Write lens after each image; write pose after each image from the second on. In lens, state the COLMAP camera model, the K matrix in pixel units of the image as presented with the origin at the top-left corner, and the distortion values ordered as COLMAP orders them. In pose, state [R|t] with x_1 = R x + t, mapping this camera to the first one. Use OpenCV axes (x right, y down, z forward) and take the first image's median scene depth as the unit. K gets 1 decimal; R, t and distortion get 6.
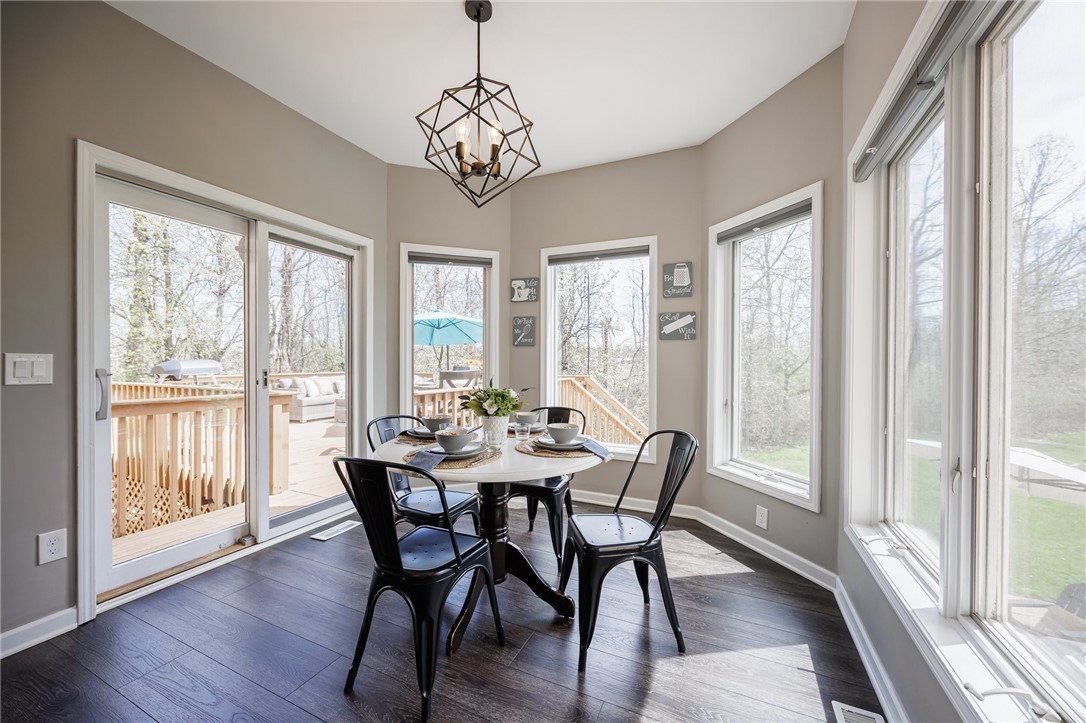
lens RADIAL K [[410.5, 0, 544.7], [0, 410.5, 363.8], [0, 0, 1]] dist [-0.001824, -0.000380]
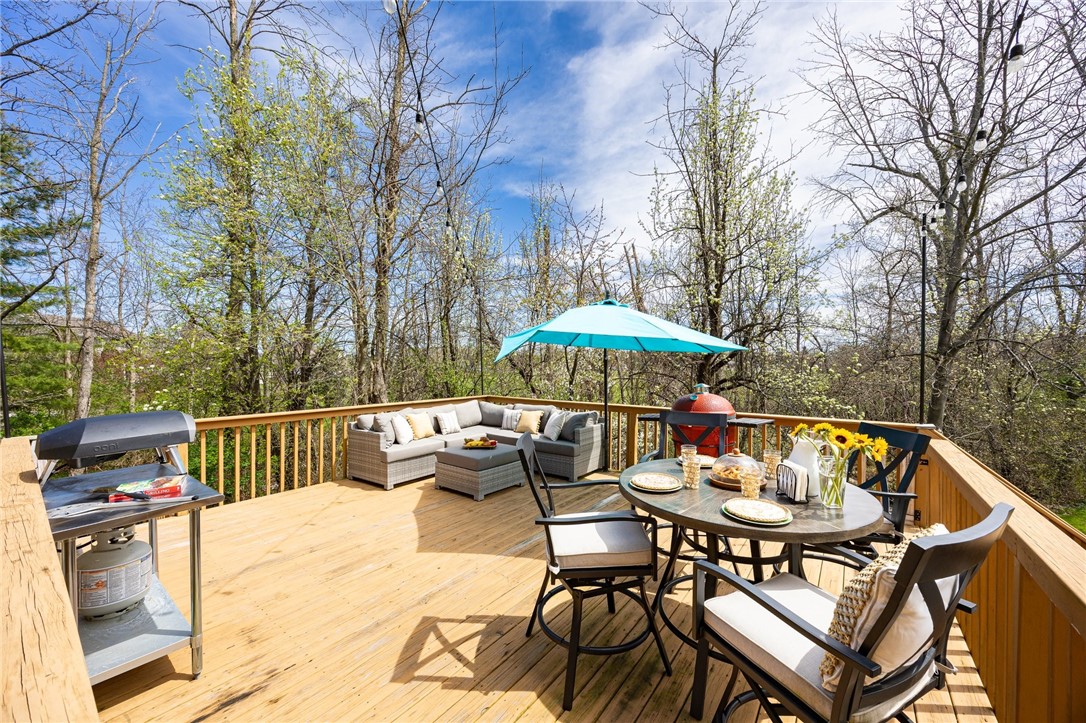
lens RADIAL K [[410.5, 0, 544.7], [0, 410.5, 363.8], [0, 0, 1]] dist [-0.001824, -0.000380]
pose [[0.975643, -0.008821, -0.219188, -0.209004], [0.007024, 0.999935, -0.008977, -0.034599], [0.219253, 0.007219, 0.975641, 0.419554]]
